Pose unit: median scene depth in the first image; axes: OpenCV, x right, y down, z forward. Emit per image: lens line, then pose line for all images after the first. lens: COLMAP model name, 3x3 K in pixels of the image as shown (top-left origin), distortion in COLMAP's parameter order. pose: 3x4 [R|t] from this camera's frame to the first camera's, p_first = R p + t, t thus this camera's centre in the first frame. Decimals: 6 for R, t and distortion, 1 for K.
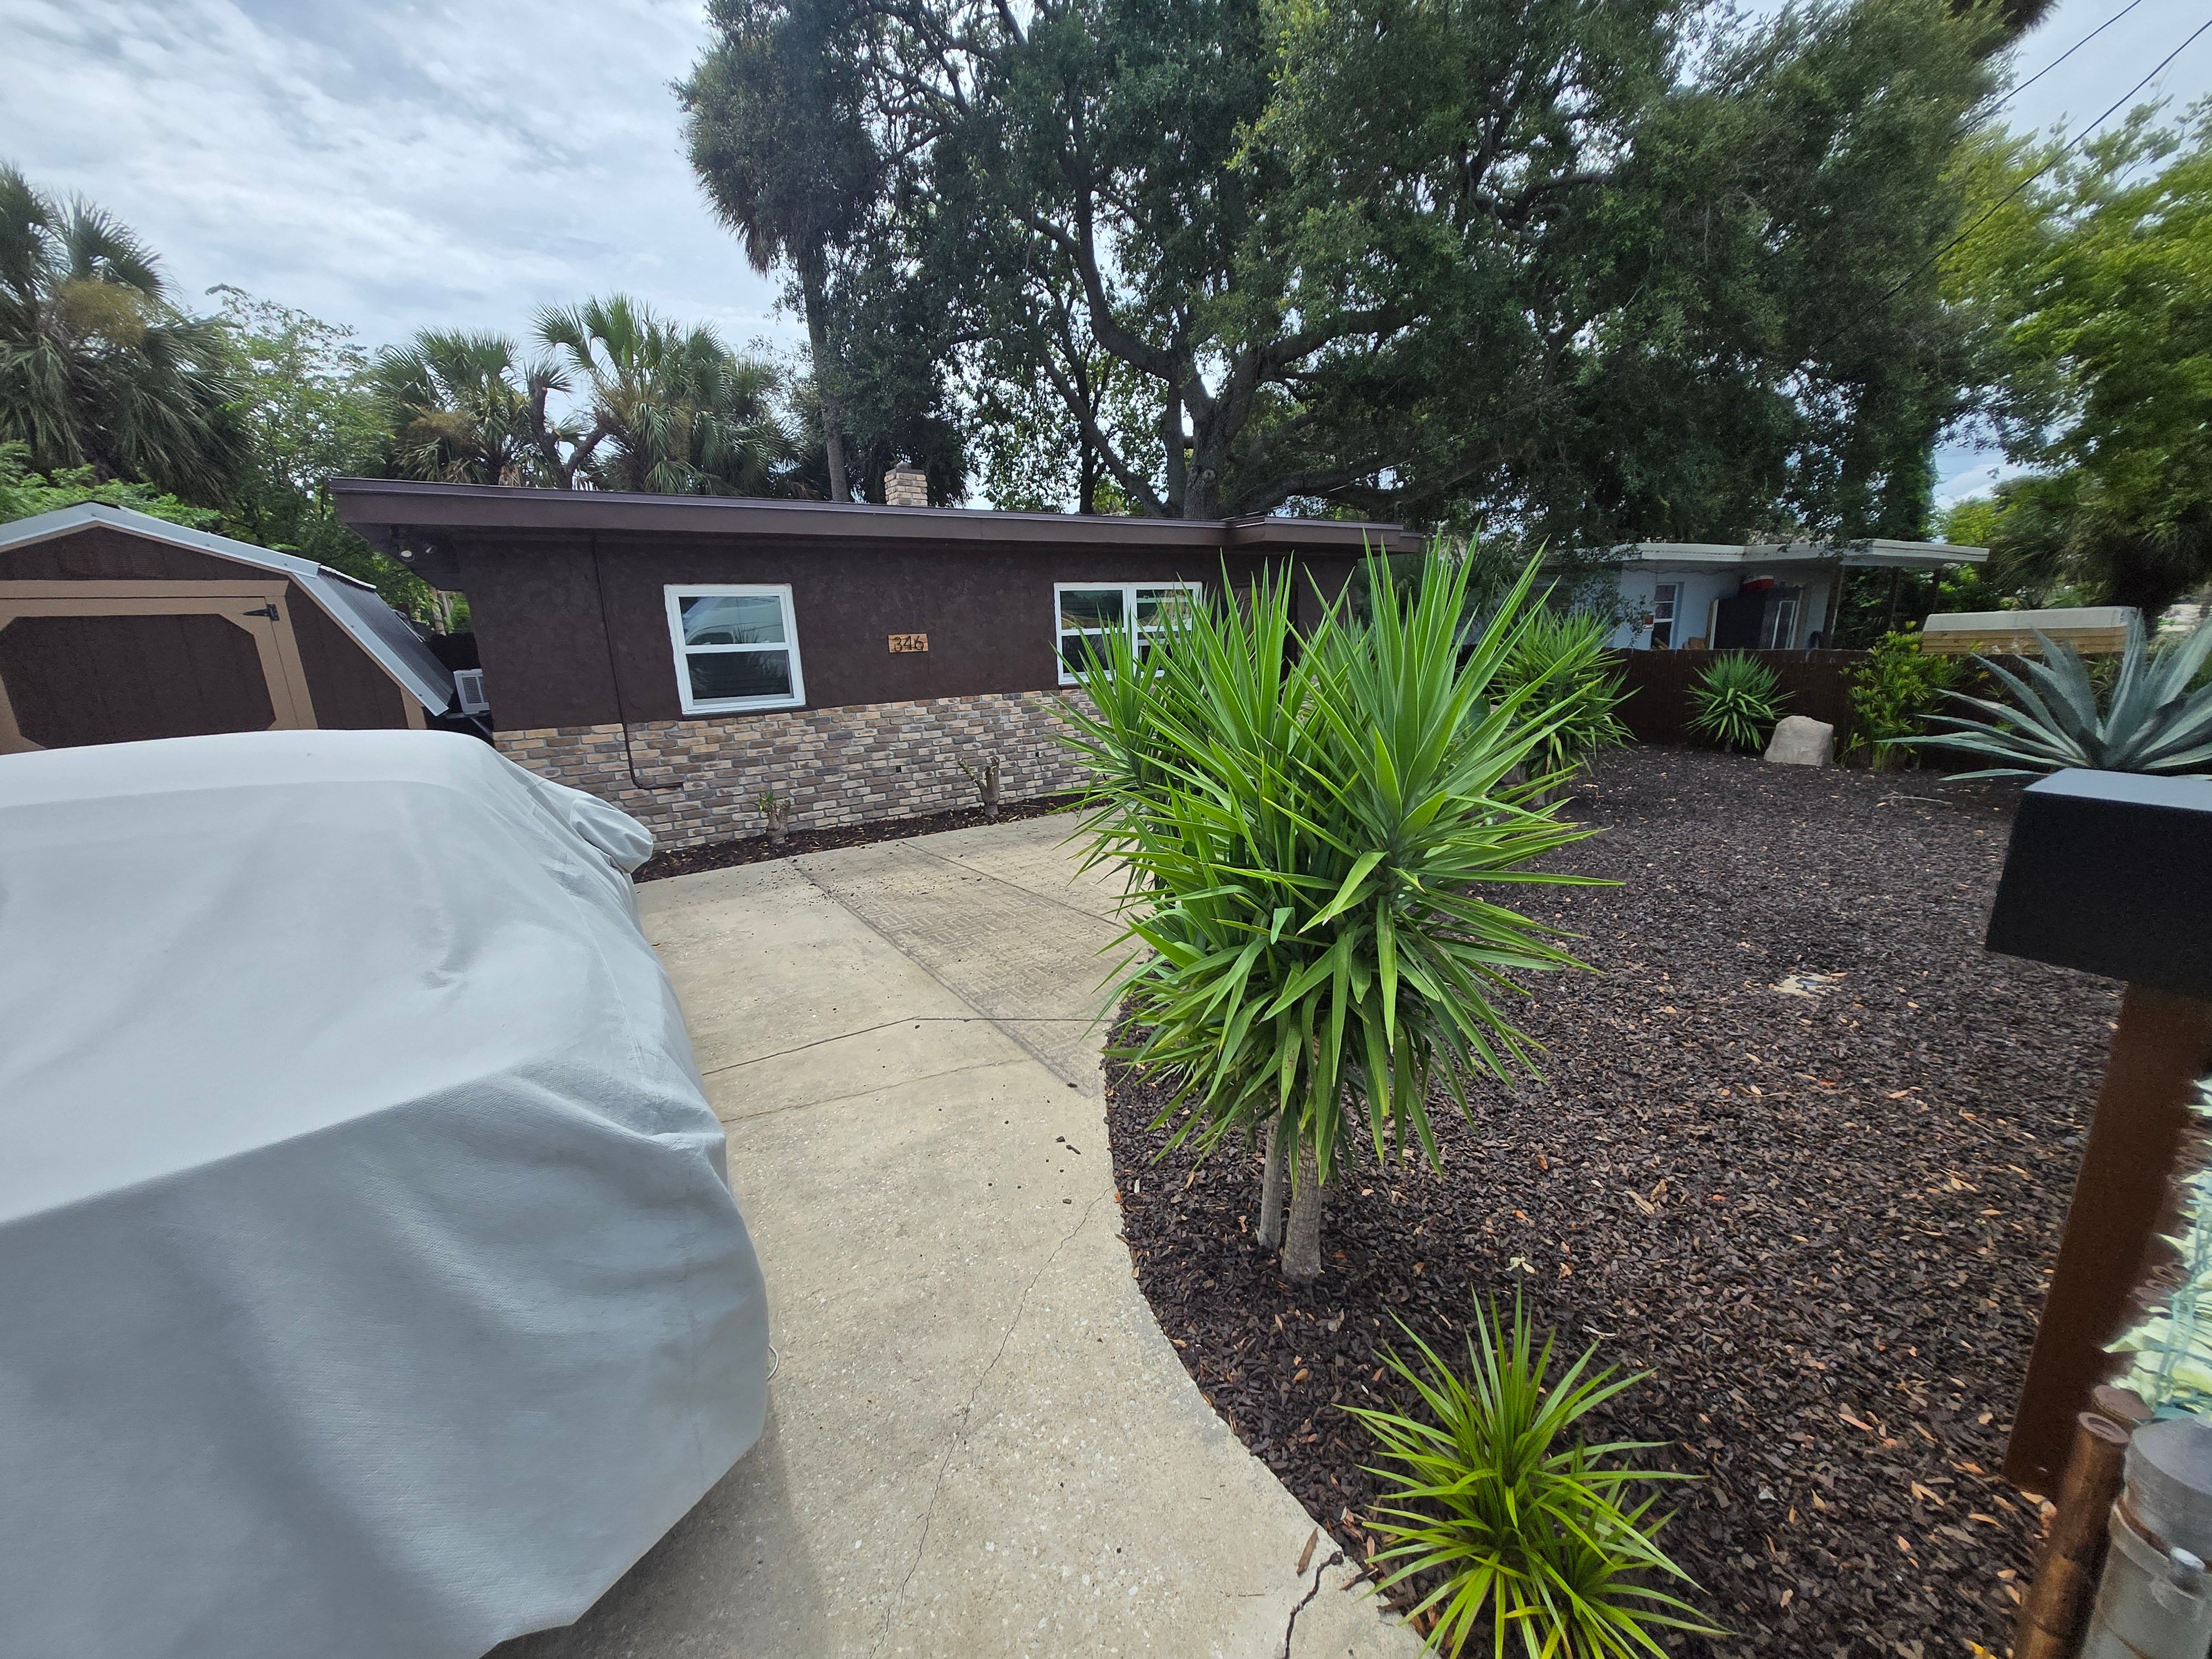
lens RADIAL K [[872.1, 0, 1128.7], [0, 872.1, 837.0], [0, 0, 1]] dist [0.000148, 0.000853]
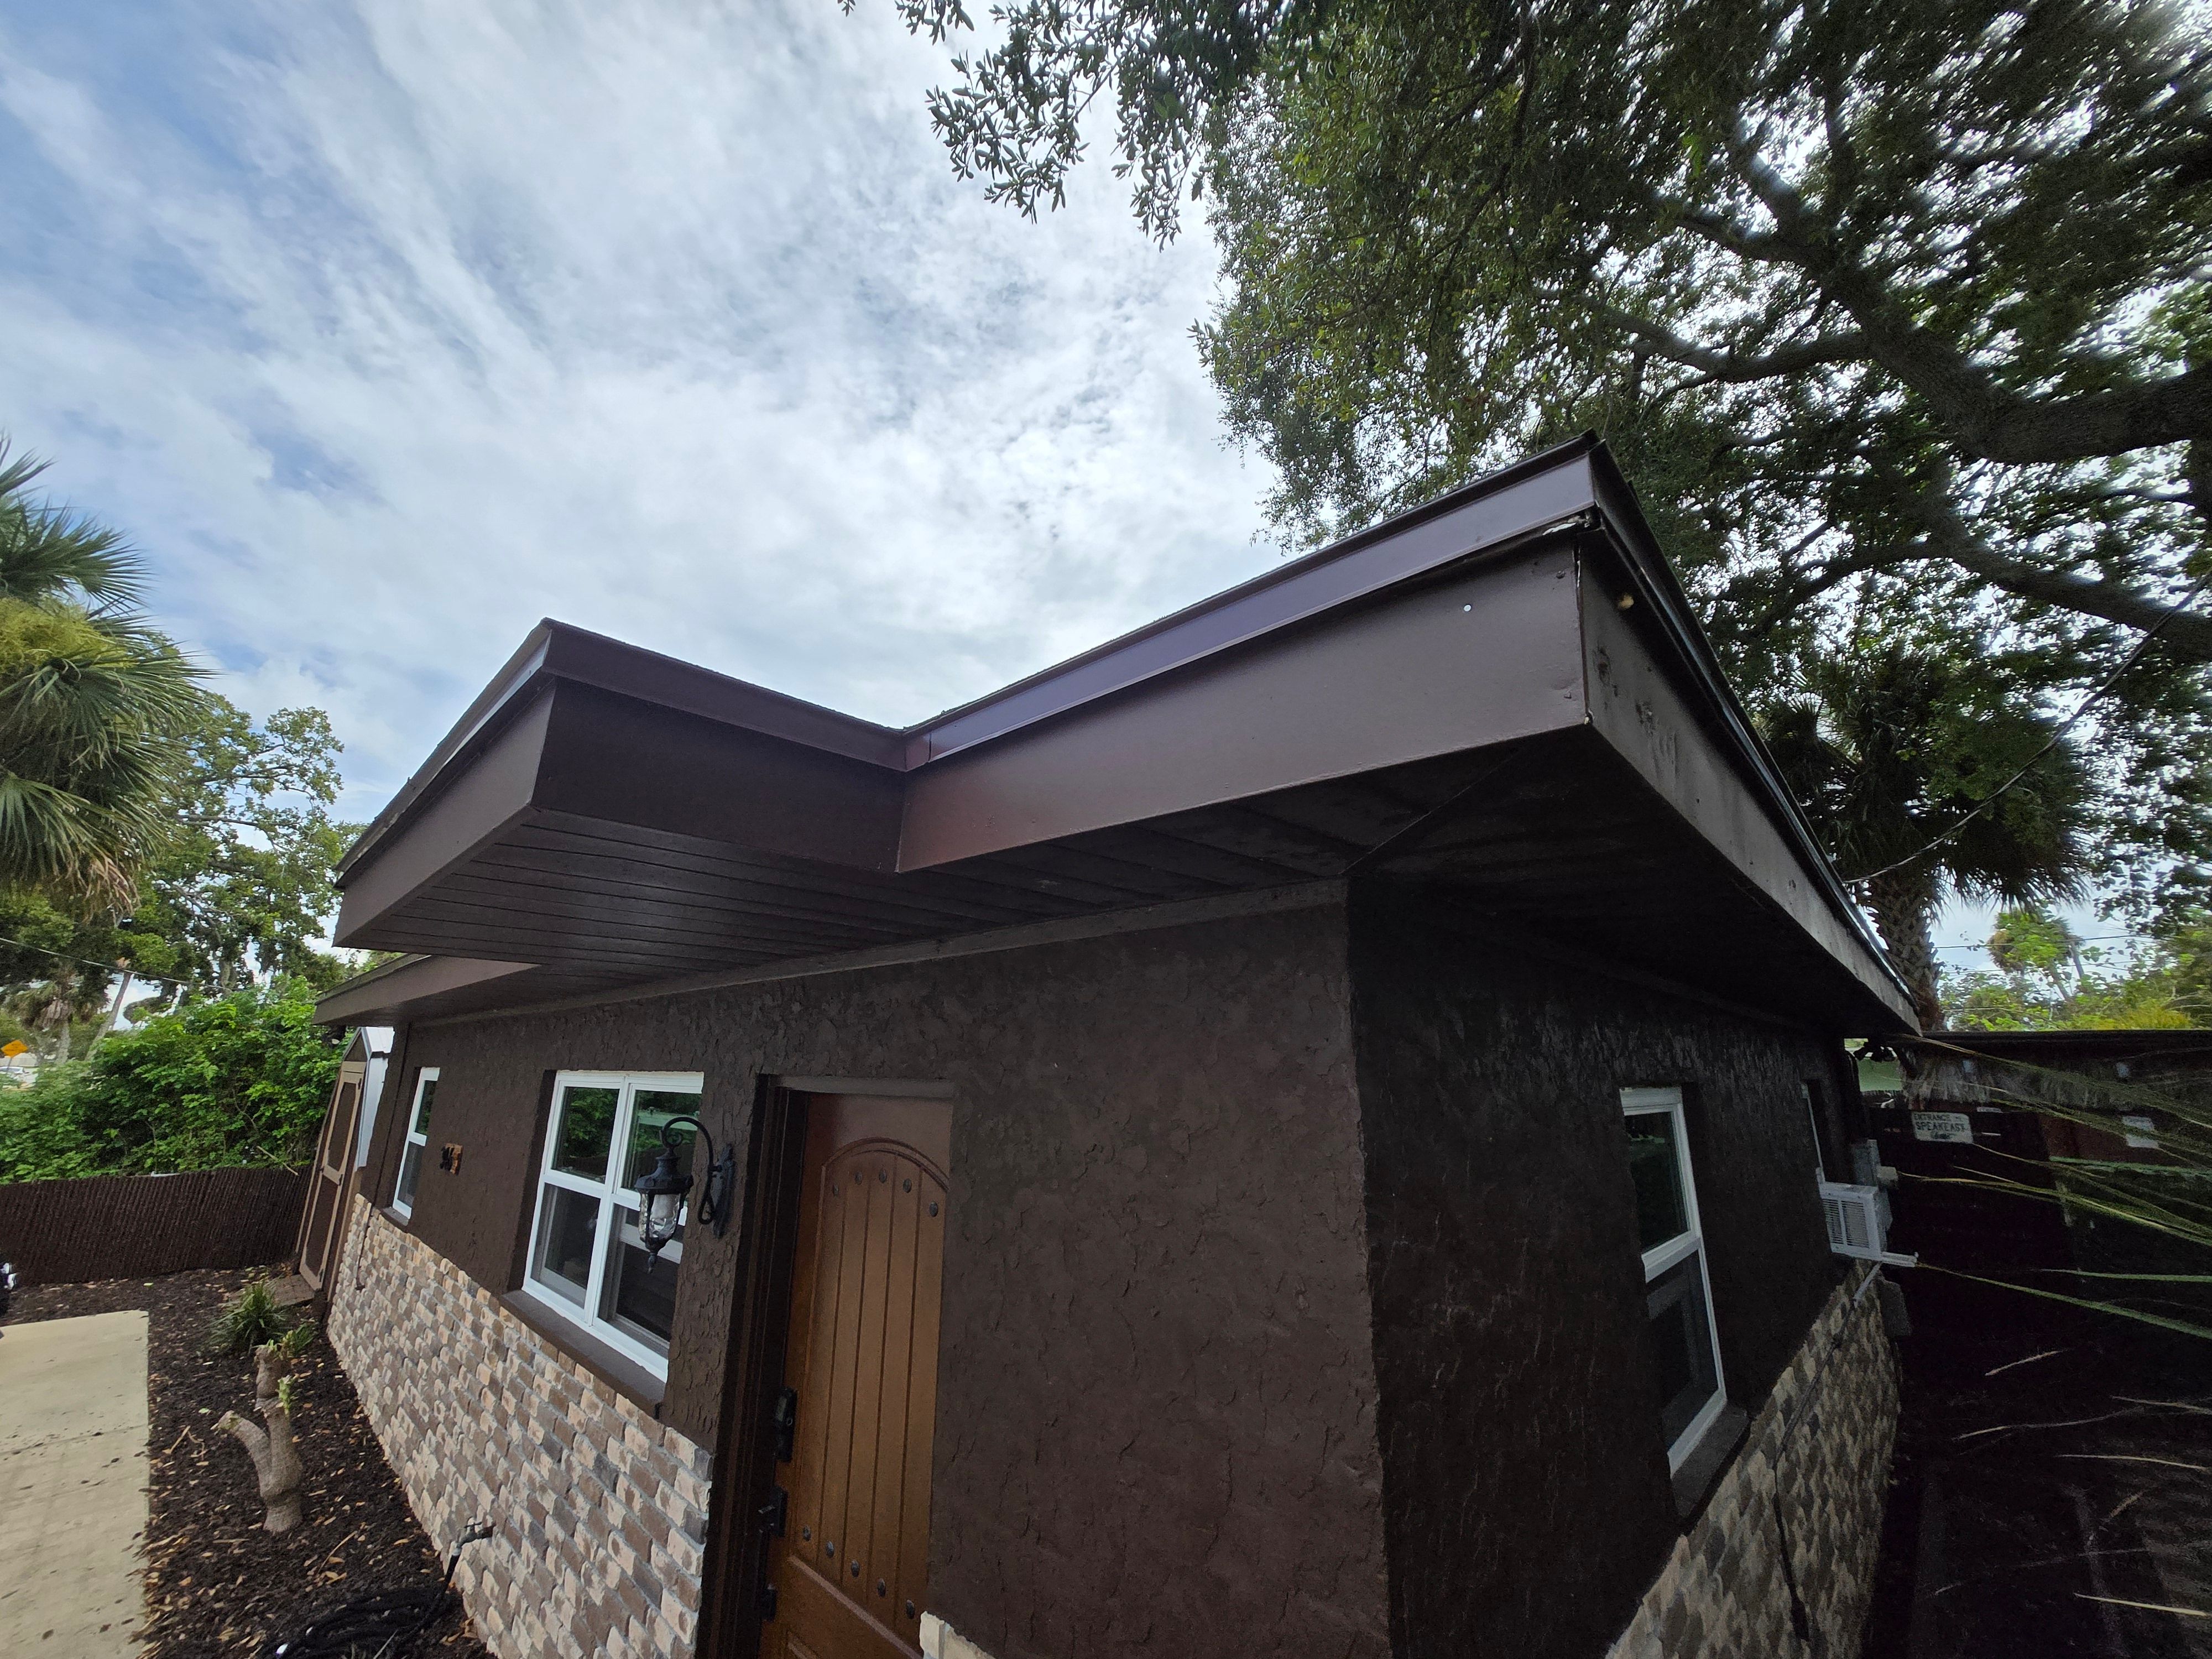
lens RADIAL K [[872.1, 0, 1118.3], [0, 872.1, 833.1], [0, 0, 1]] dist [0.000148, 0.000853]
pose [[0.201077, -0.225660, -0.953229, 0.296213], [-0.252576, 0.928257, -0.273028, -0.218221], [0.946453, 0.295662, 0.129655, 0.723677]]
